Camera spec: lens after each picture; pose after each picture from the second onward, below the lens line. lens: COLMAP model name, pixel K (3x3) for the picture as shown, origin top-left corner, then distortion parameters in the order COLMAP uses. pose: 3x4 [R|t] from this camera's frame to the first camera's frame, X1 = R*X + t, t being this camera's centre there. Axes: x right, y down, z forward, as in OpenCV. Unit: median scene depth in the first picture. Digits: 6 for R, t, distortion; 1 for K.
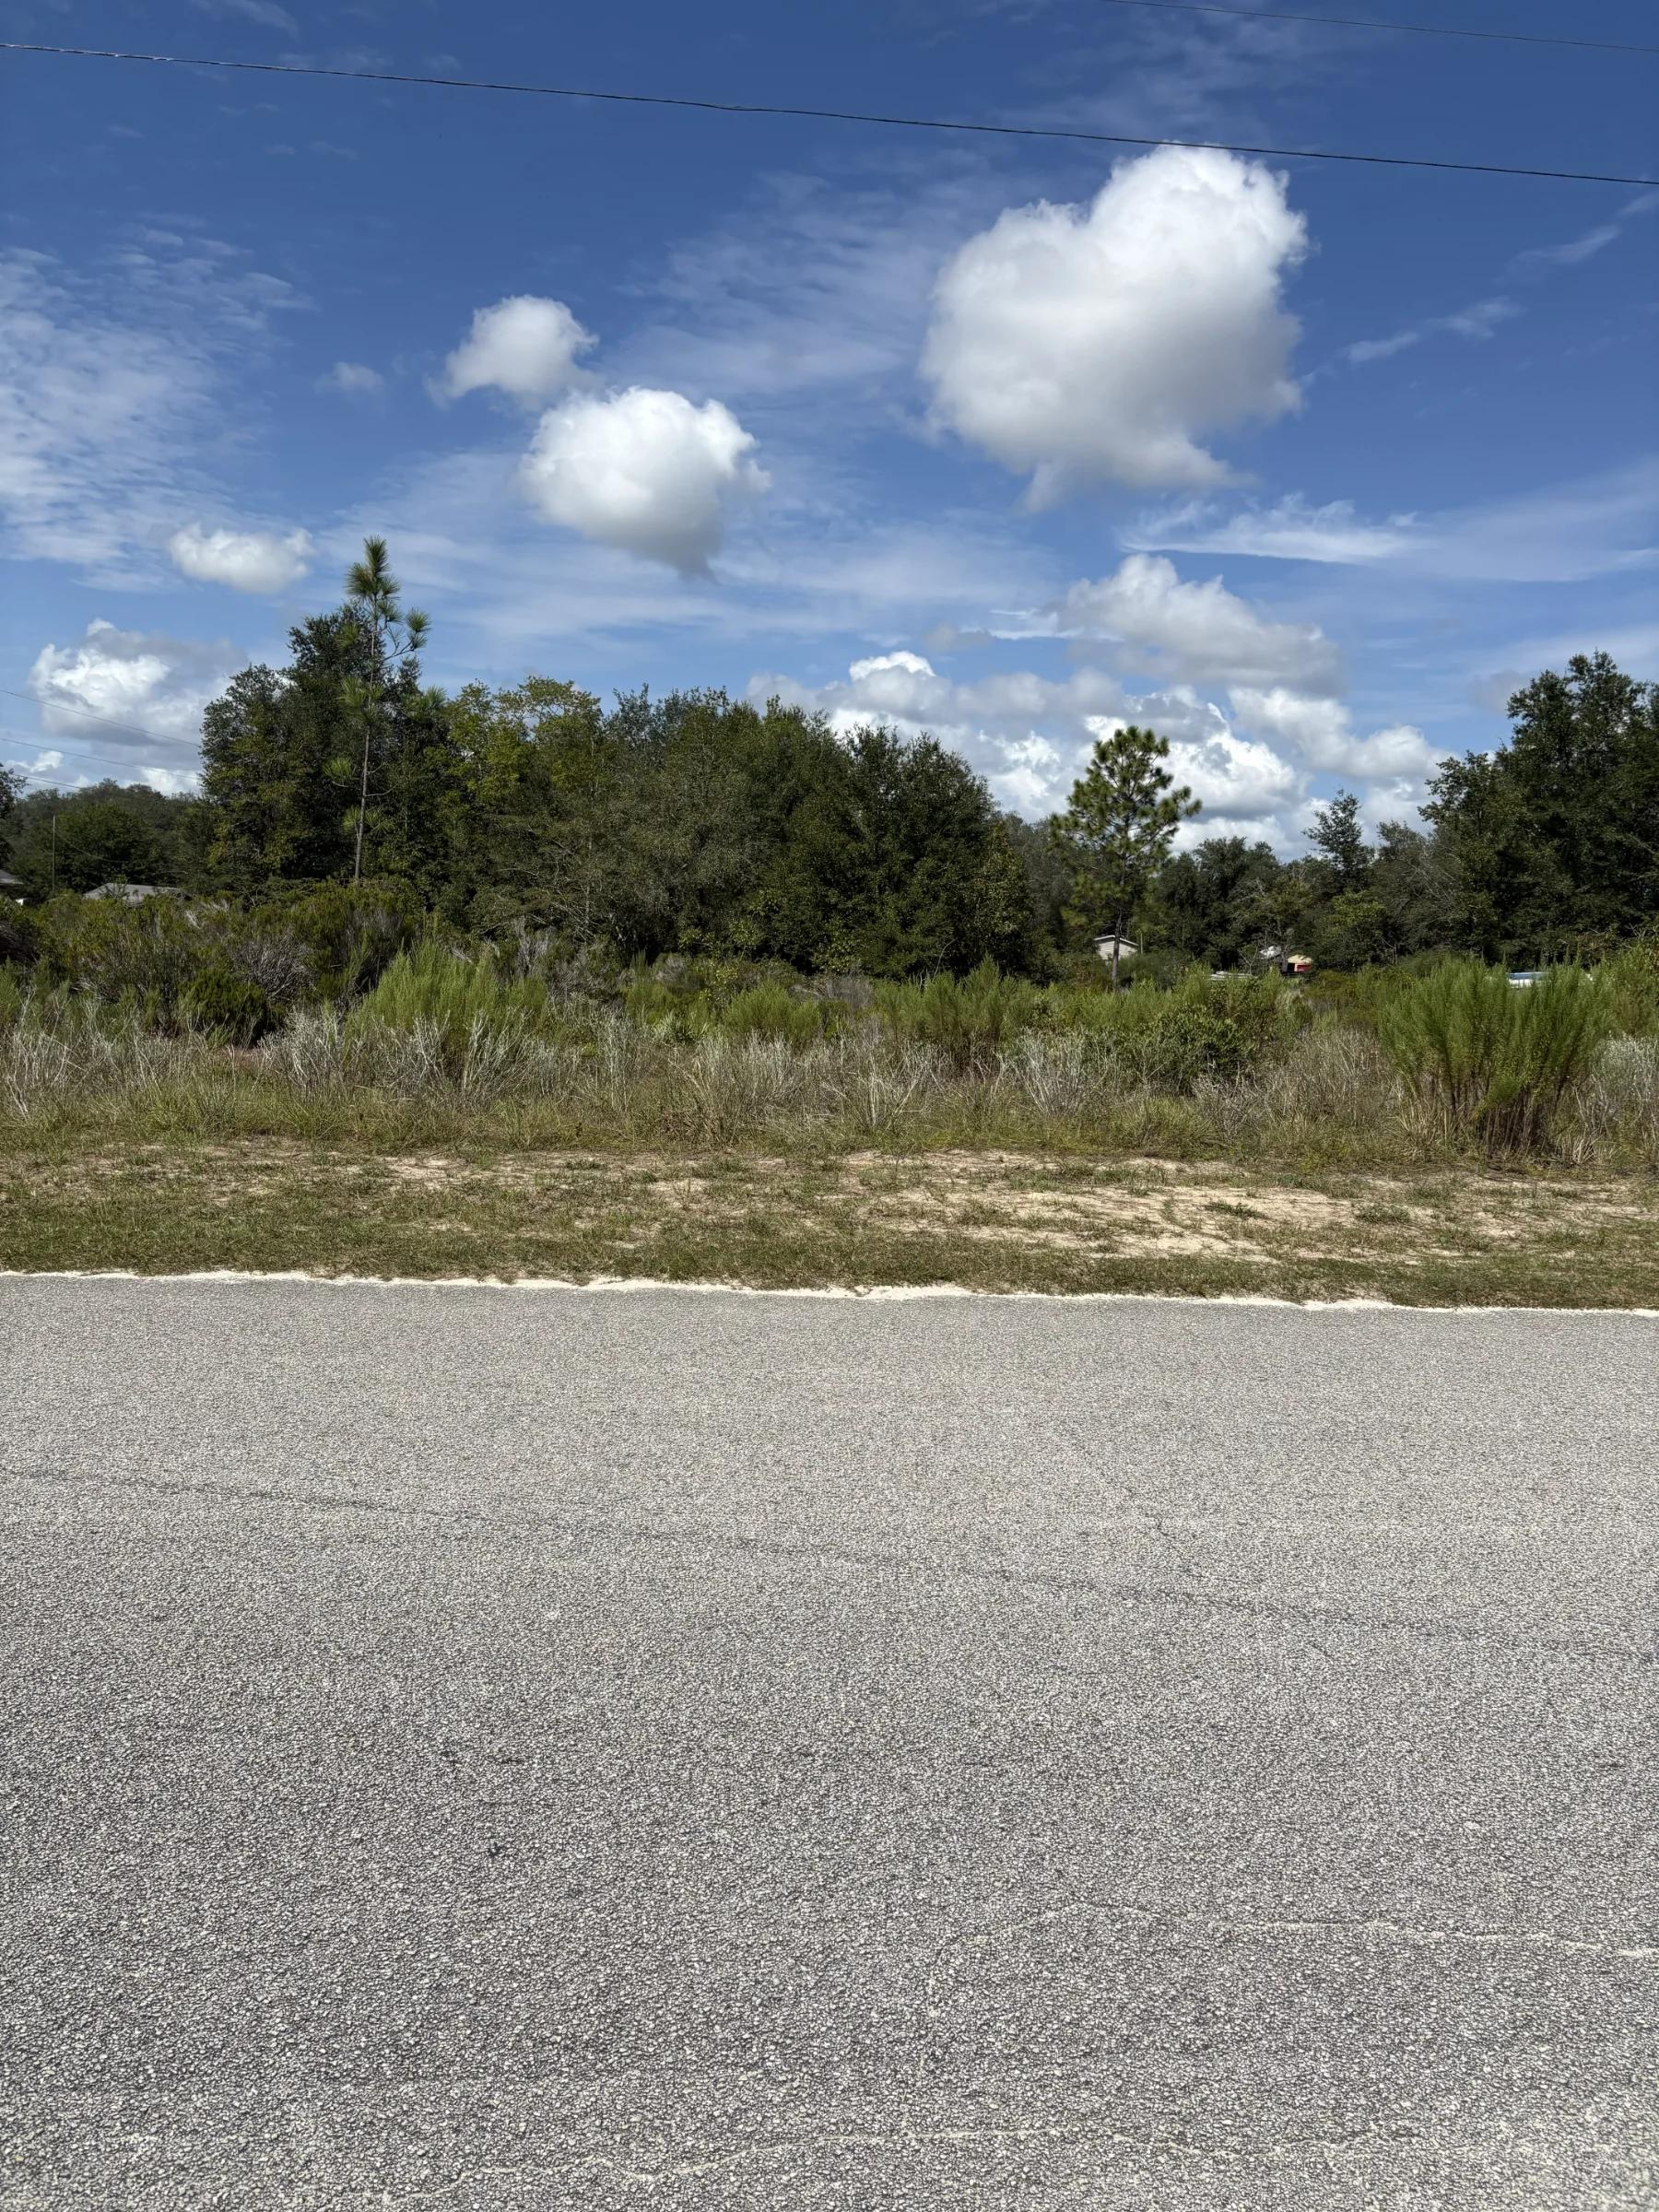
lens RADIAL K [[1723.0, 0, 827.2], [0, 1723.0, 1101.2], [0, 0, 1]] dist [0.060323, -0.062047]
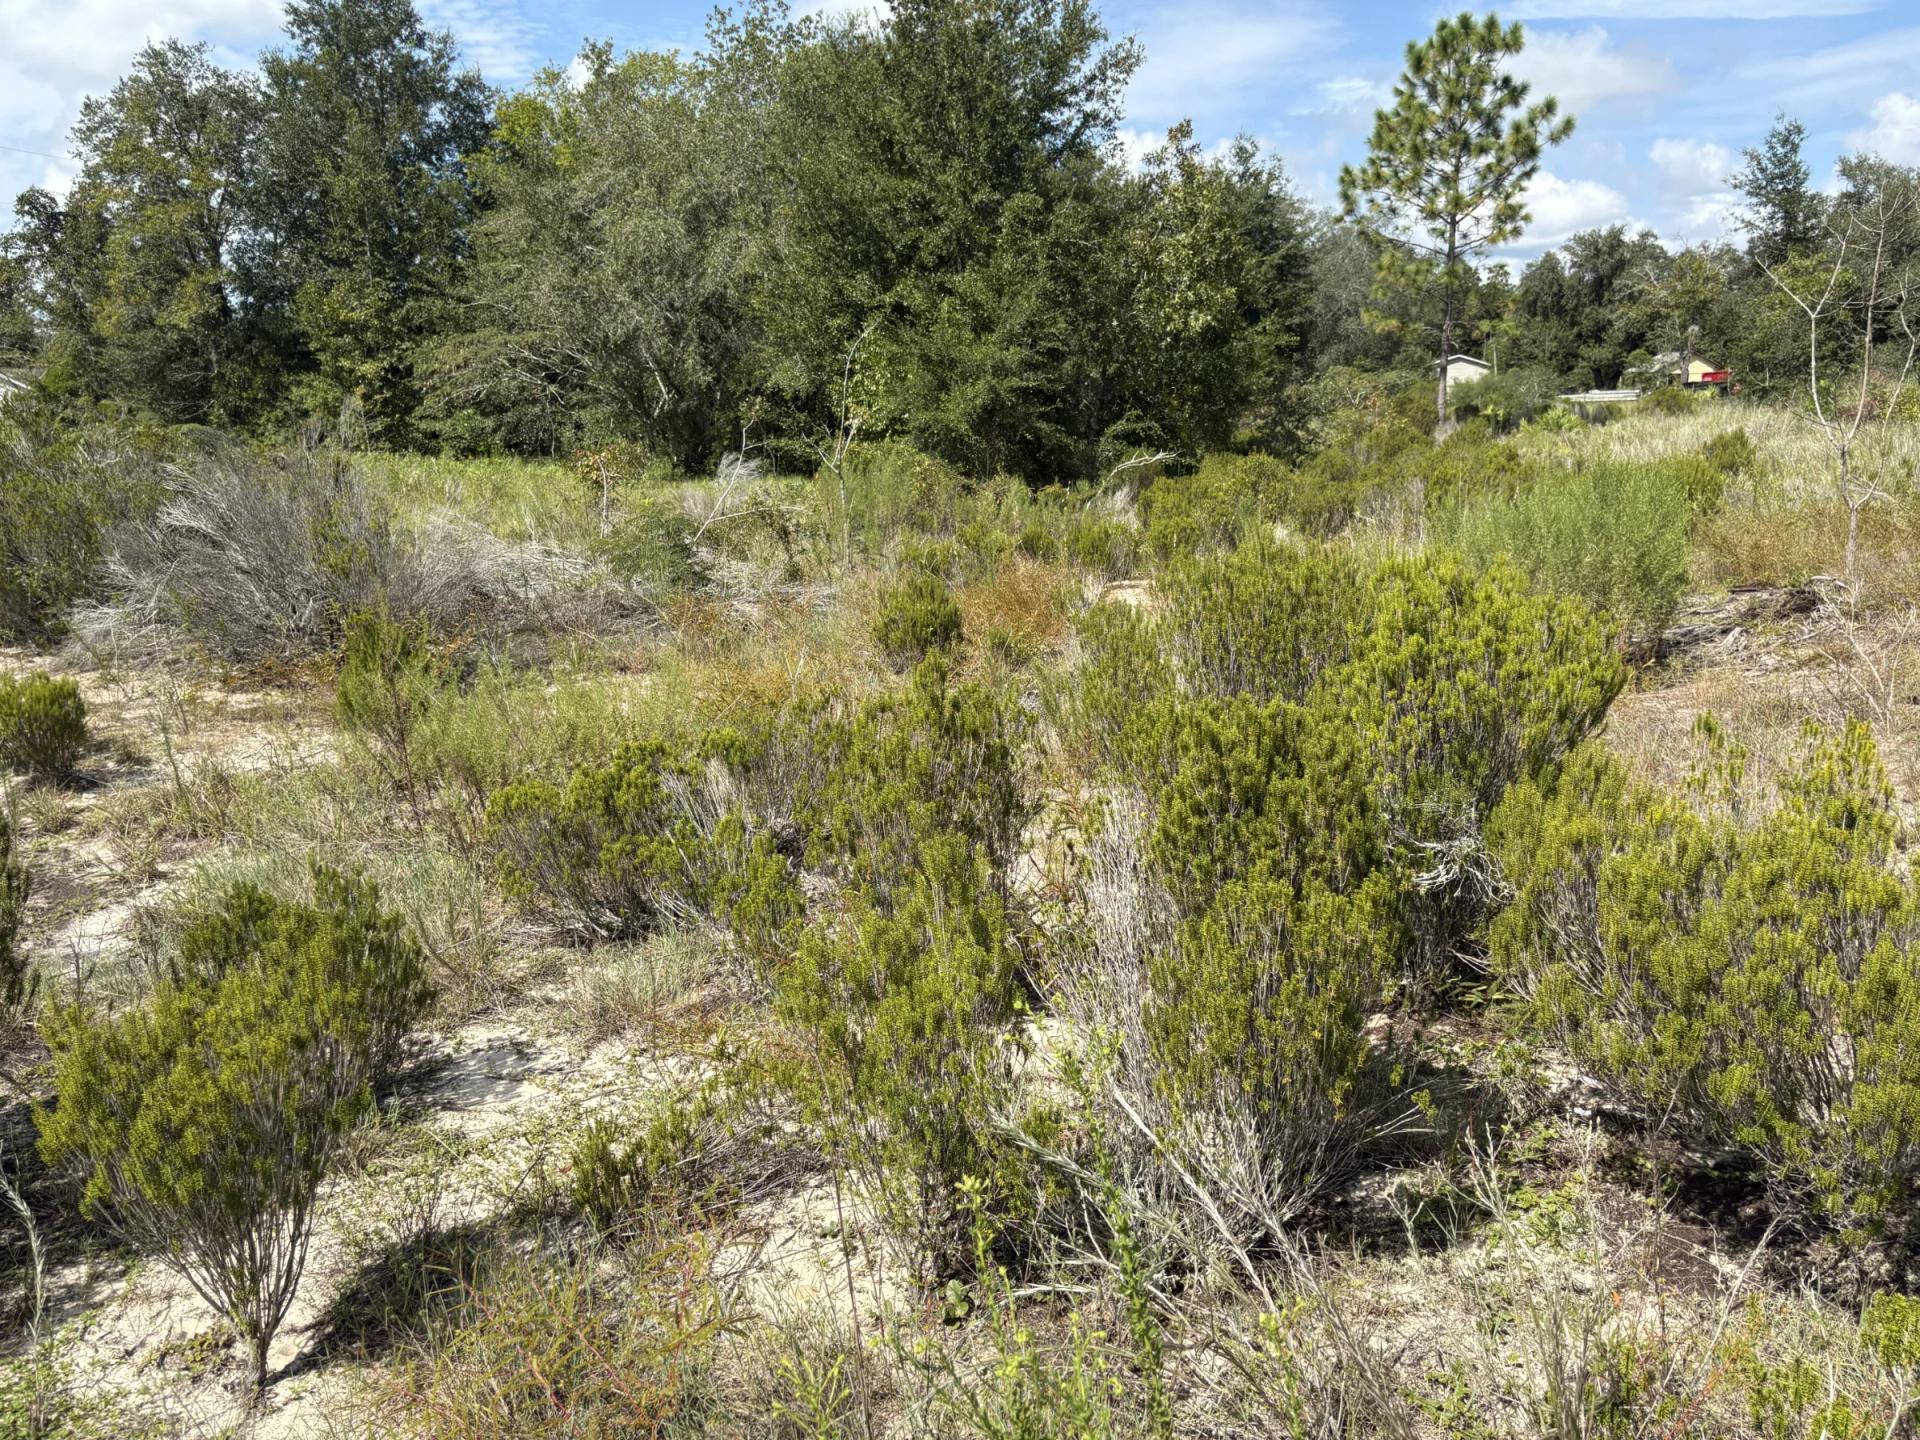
lens RADIAL K [[1495.6, 0, 947.5], [0, 1495.6, 715.4], [0, 0, 1]] dist [0.060323, -0.062047]
pose [[0.983530, -0.033062, -0.177694, 0.076445], [0.053019, 0.992653, 0.108764, -0.025076], [0.172792, -0.116393, 0.978057, 0.369438]]
